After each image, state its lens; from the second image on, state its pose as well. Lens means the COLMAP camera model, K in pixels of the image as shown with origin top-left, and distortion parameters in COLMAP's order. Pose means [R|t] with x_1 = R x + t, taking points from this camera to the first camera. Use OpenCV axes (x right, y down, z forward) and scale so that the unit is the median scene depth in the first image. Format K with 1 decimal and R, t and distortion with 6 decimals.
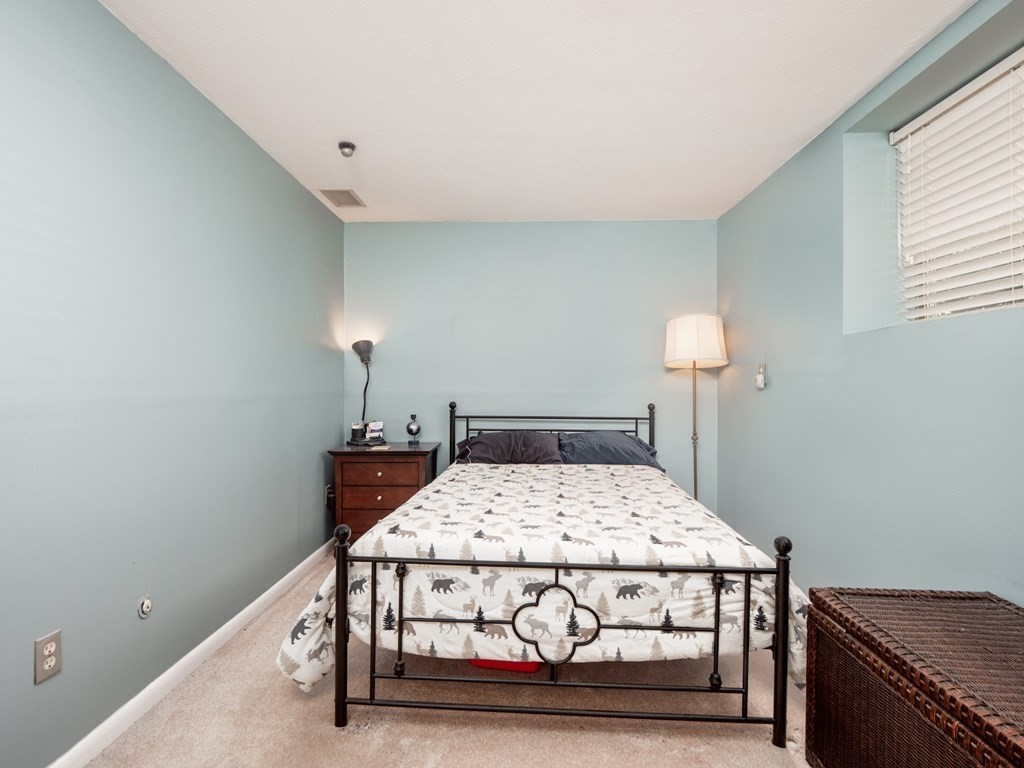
lens RADIAL K [[500.0, 0, 517.3], [0, 500.0, 386.0], [0, 0, 1]] dist [-0.010037, -0.004170]
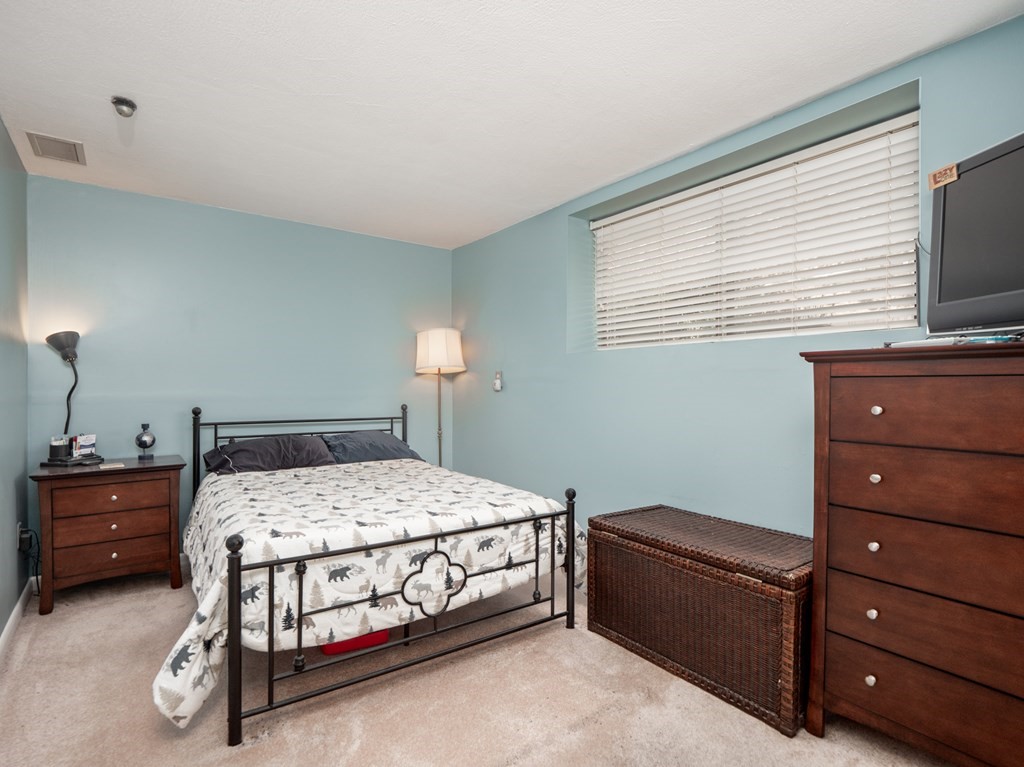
lens RADIAL K [[537.5, 0, 468.4], [0, 537.5, 390.4], [0, 0, 1]] dist [-0.016934, -0.003772]
pose [[0.792382, -0.004850, 0.610007, -0.621662], [0.004166, 0.999988, 0.002539, 0.001290], [-0.610012, 0.000529, 0.792392, -0.085453]]
